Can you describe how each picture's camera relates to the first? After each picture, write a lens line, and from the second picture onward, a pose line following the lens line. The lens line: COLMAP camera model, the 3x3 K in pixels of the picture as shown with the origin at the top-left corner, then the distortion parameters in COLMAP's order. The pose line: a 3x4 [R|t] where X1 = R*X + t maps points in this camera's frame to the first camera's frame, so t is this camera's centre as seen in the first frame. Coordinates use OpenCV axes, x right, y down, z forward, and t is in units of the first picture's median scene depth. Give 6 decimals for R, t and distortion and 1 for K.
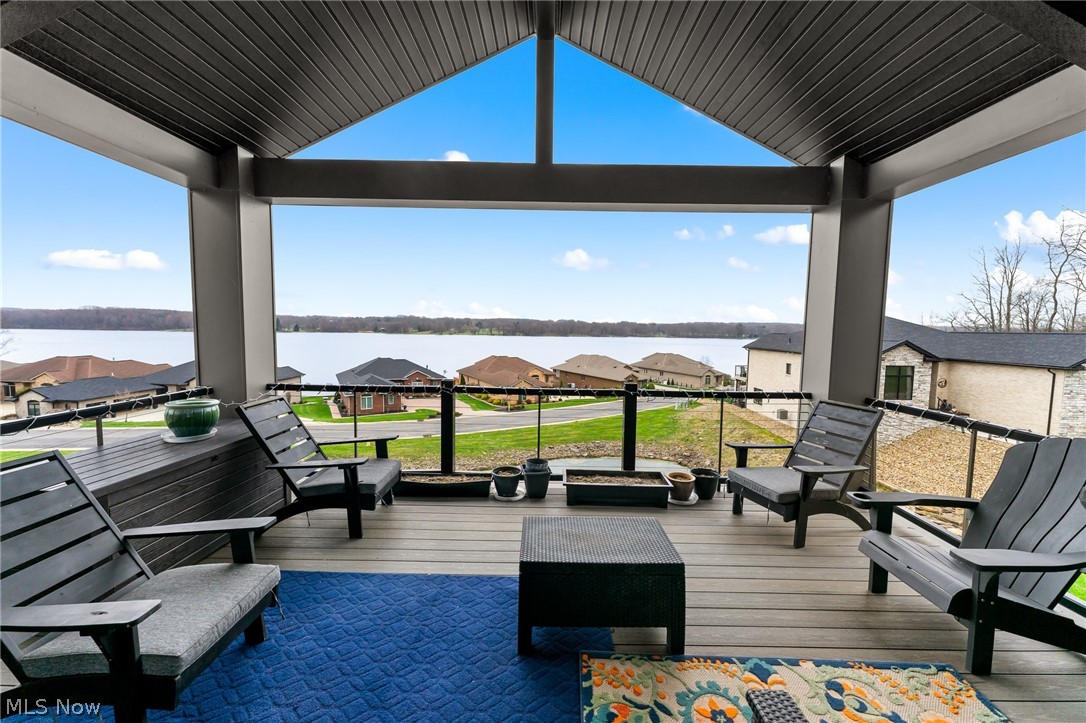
lens RADIAL K [[430.9, 0, 547.6], [0, 430.9, 362.6], [0, 0, 1]] dist [-0.001108, 0.000521]
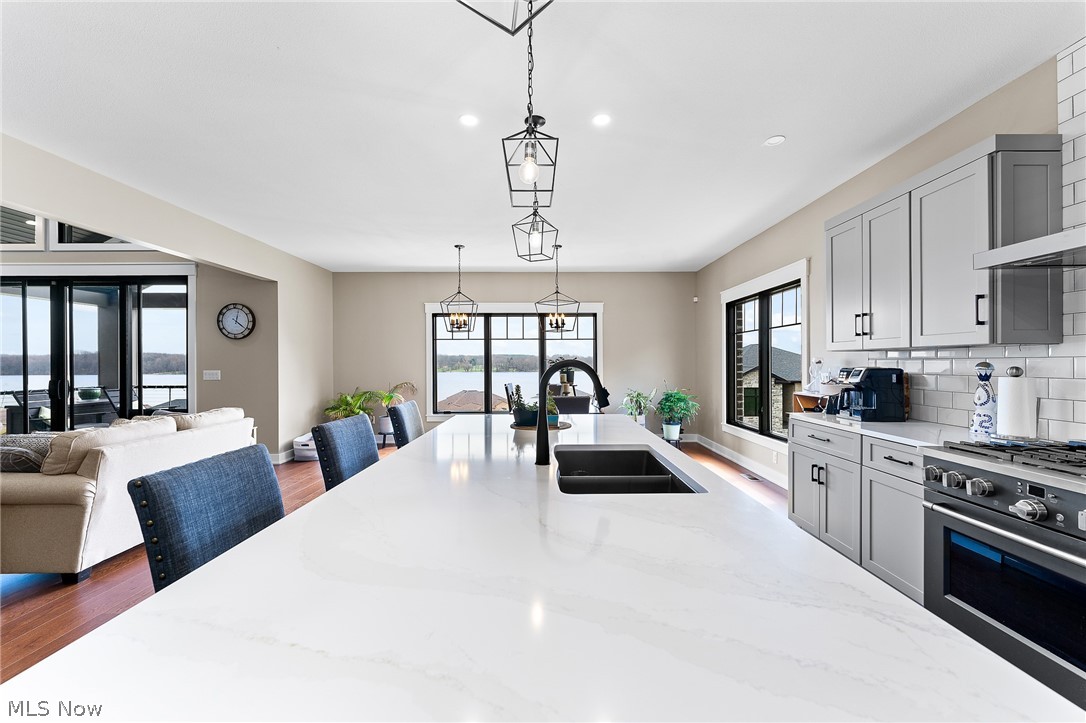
lens RADIAL K [[430.9, 0, 544.8], [0, 430.9, 362.5], [0, 0, 1]] dist [-0.001108, 0.000521]
pose [[0.999728, -0.021175, 0.009734, 0.280022], [0.021897, 0.996459, -0.081177, 0.027973], [-0.007981, 0.081368, 0.996652, -0.240339]]
